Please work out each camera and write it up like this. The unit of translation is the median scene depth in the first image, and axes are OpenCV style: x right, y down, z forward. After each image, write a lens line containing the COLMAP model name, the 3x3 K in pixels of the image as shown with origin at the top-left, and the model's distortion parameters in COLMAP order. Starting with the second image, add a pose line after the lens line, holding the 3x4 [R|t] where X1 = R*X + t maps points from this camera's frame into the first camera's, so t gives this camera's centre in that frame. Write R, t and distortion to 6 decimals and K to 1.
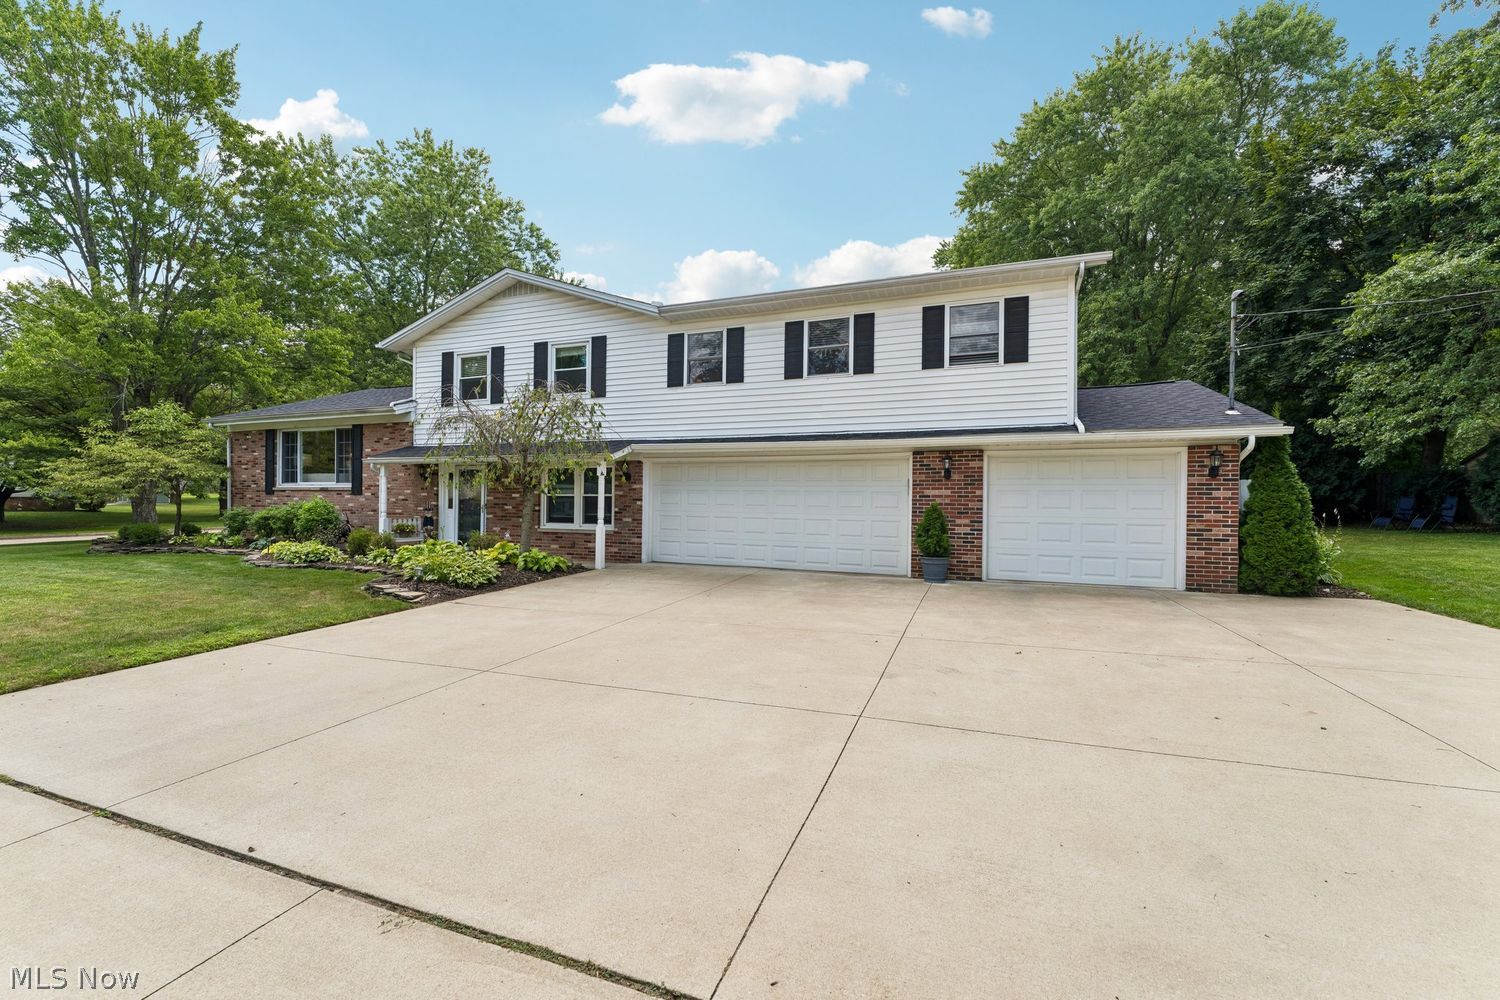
lens RADIAL K [[600.2, 0, 751.3], [0, 600.2, 499.0], [0, 0, 1]] dist [-0.000829, -0.000267]
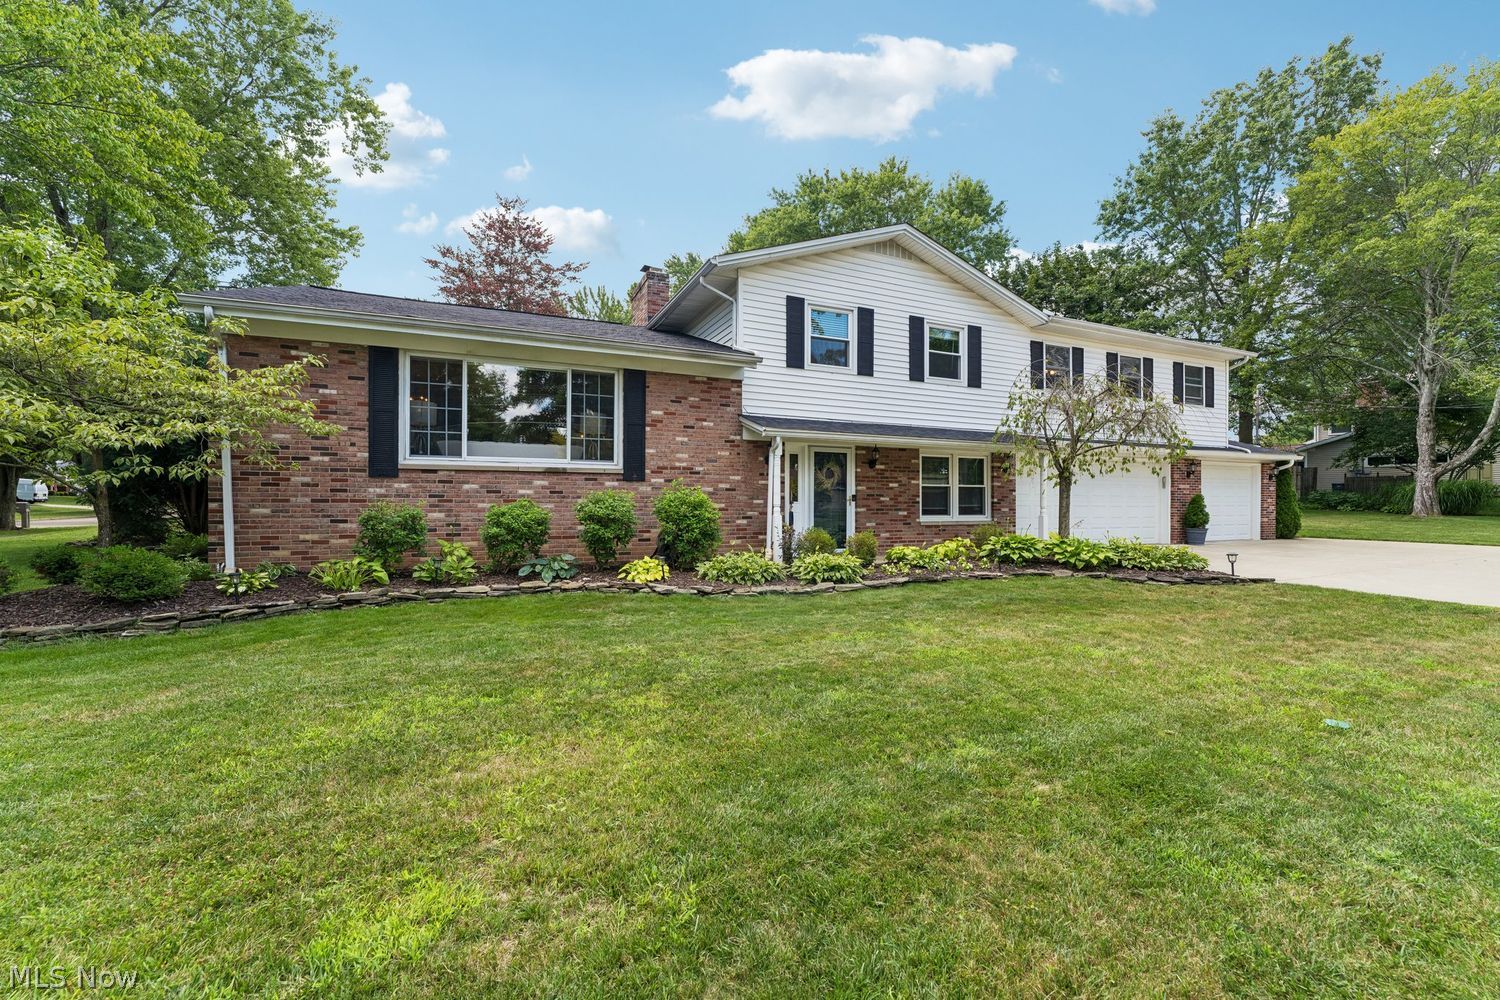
lens RADIAL K [[600.2, 0, 757.7], [0, 600.2, 489.6], [0, 0, 1]] dist [-0.000829, -0.000267]
pose [[0.704971, 0.001239, 0.709235, -1.177594], [-0.006248, 0.999971, 0.004463, -0.002255], [-0.709209, -0.007578, 0.704958, 0.537495]]
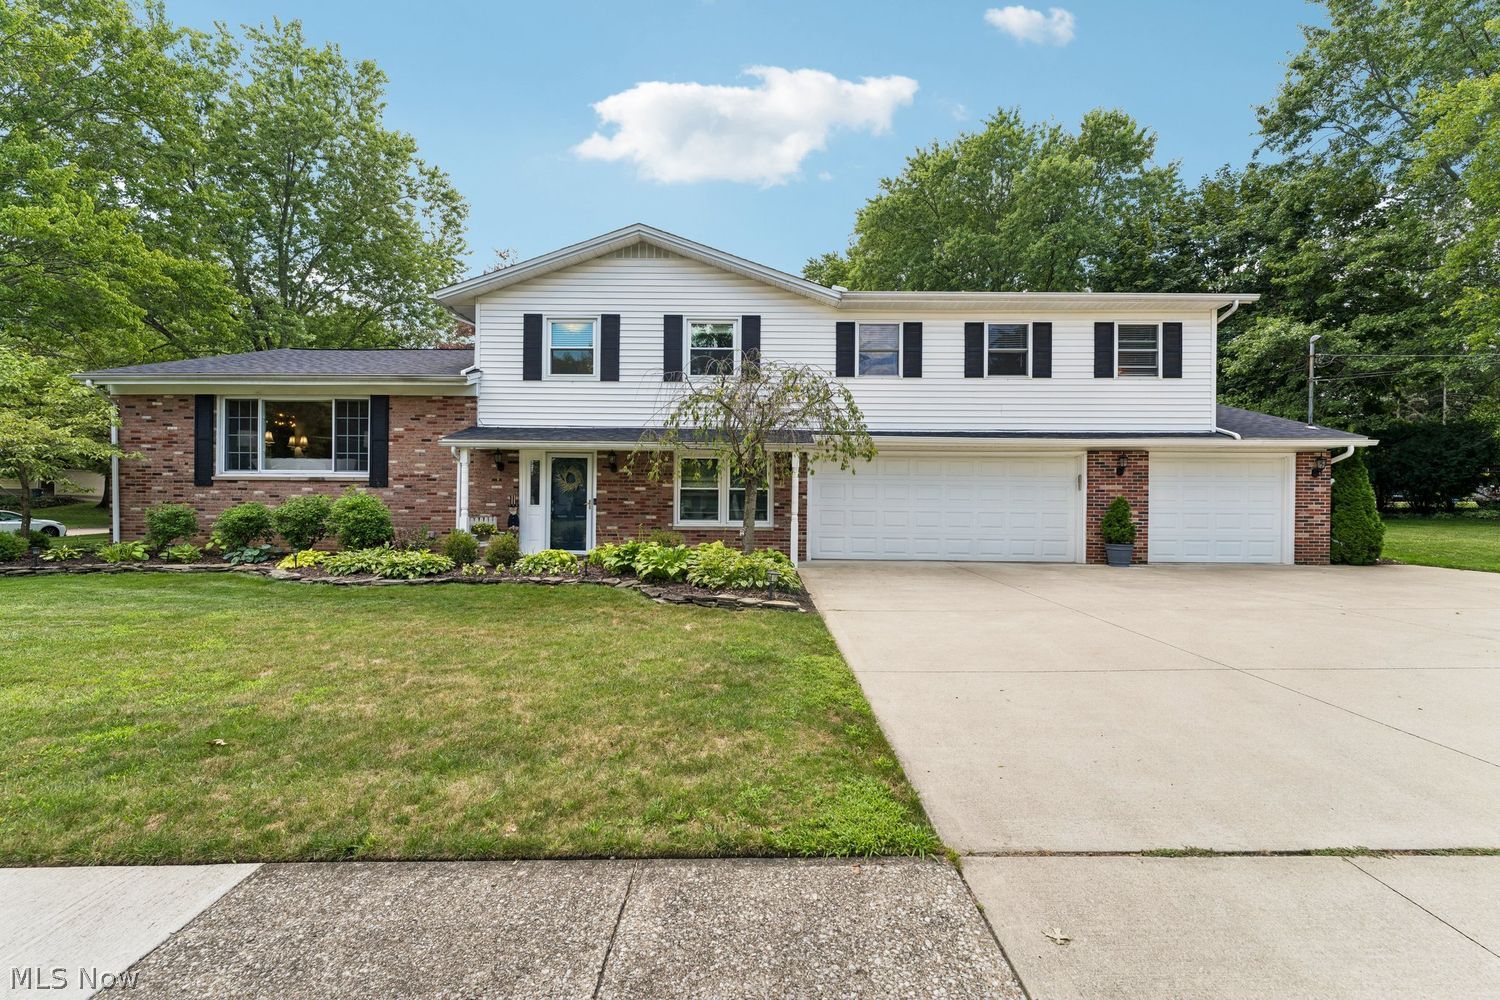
lens RADIAL K [[600.2, 0, 756.9], [0, 600.2, 506.3], [0, 0, 1]] dist [-0.000829, -0.000267]
pose [[0.936608, -0.000756, 0.350379, -0.551153], [-0.000741, 0.999991, 0.004139, 0.015997], [-0.350379, -0.004136, 0.936599, 0.133984]]
